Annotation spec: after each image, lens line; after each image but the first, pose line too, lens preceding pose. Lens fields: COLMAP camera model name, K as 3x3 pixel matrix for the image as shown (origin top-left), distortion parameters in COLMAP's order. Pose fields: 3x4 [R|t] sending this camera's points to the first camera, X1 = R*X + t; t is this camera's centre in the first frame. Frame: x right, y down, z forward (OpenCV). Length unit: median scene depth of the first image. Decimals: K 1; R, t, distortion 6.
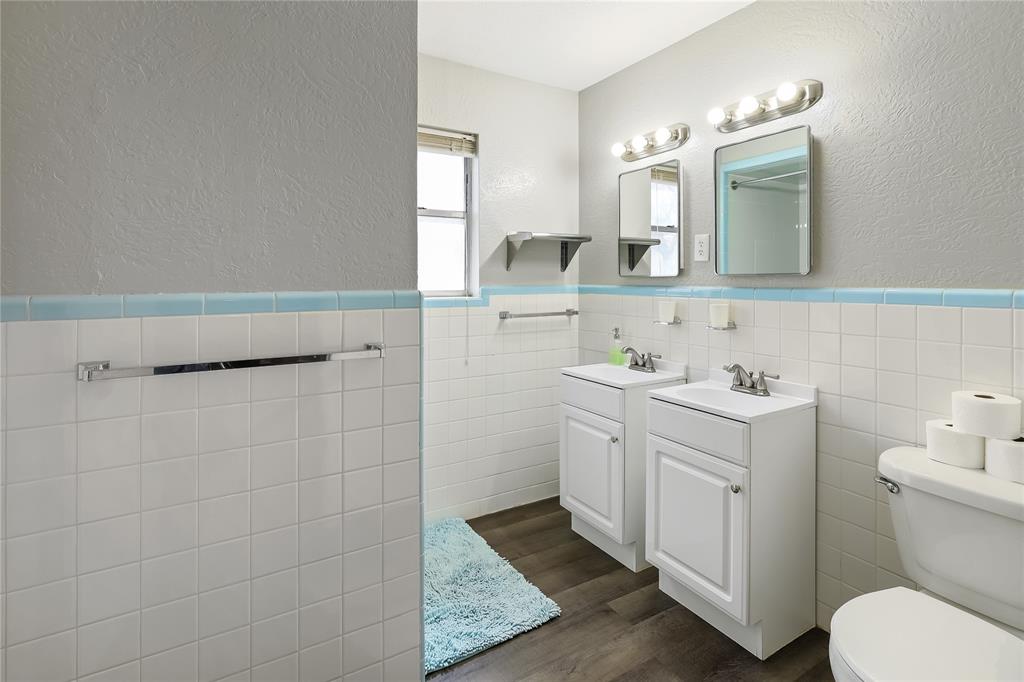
lens RADIAL K [[495.9, 0, 512.5], [0, 495.9, 275.3], [0, 0, 1]] dist [-0.001038, 0.000021]
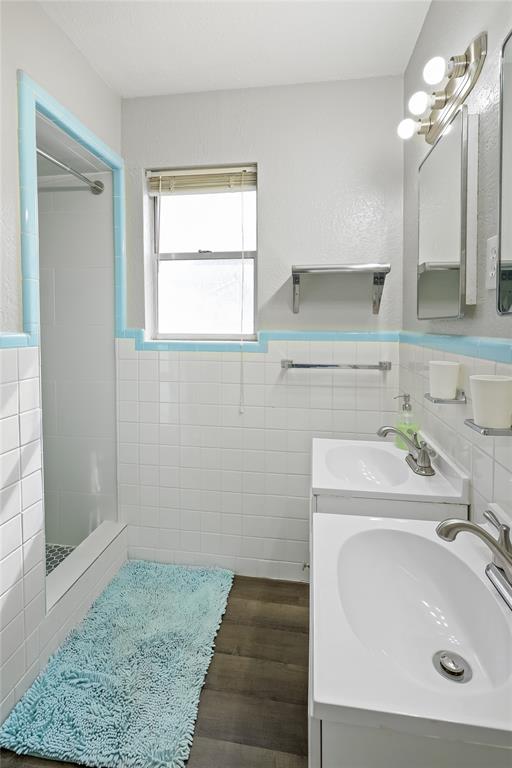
lens RADIAL K [[374.3, 0, 255.2], [0, 374.3, 331.4], [0, 0, 1]] dist [-0.003690, -0.000090]
pose [[0.772911, 0.019181, -0.634224, 0.365591], [-0.001868, 0.999607, 0.027955, 0.004630], [0.634512, -0.020422, 0.772644, 0.460943]]
